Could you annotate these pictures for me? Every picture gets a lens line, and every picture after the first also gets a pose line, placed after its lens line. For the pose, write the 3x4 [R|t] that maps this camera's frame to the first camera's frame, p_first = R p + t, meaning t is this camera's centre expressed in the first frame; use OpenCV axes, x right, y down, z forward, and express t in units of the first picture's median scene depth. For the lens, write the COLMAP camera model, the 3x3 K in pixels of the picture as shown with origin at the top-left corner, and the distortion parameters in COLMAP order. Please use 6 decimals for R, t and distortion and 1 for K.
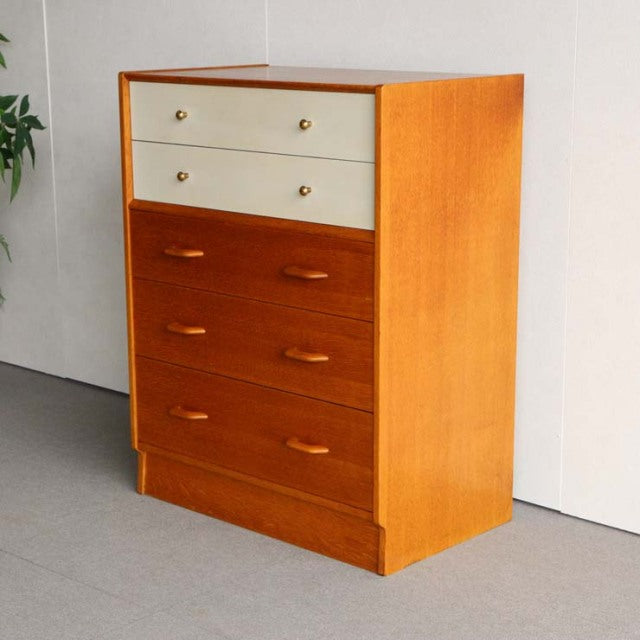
lens RADIAL K [[1461.8, 0, 320.0], [0, 1461.8, 320.0], [0, 0, 1]] dist [0.027623, 0.386990]
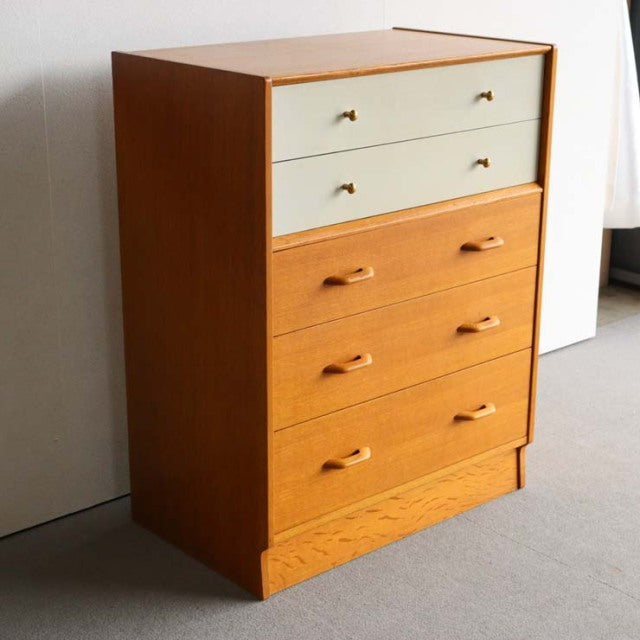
lens RADIAL K [[1321.2, 0, 320.0], [0, 1321.2, 320.0], [0, 0, 1]] dist [0.043209, 0.168261]
pose [[0.094907, -0.301805, 0.948634, -0.886134], [0.207652, 0.937975, 0.277639, -0.255654], [-0.973588, 0.170636, 0.151691, 0.973126]]
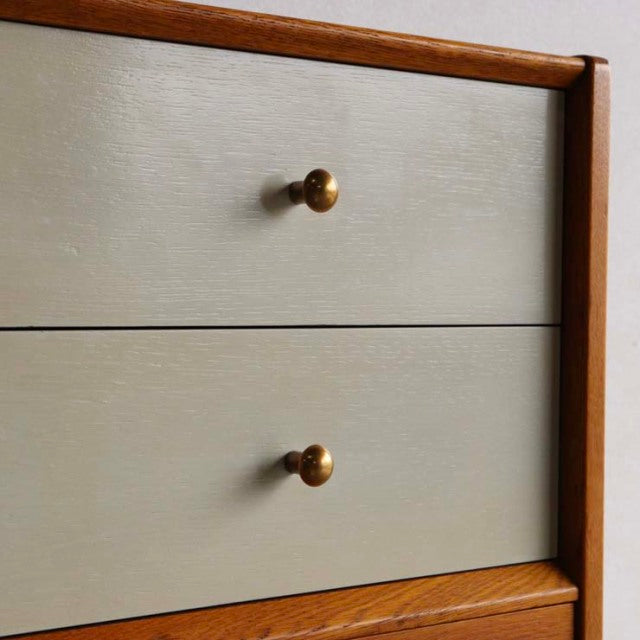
lens RADIAL K [[1461.8, 0, 320.0], [0, 1461.8, 320.0], [0, 0, 1]] dist [0.027623, 0.386990]
pose [[0.189910, -0.007623, 0.981772, -0.241510], [0.201024, 0.979087, -0.031283, -0.102130], [-0.961001, 0.203301, 0.187470, 0.931140]]
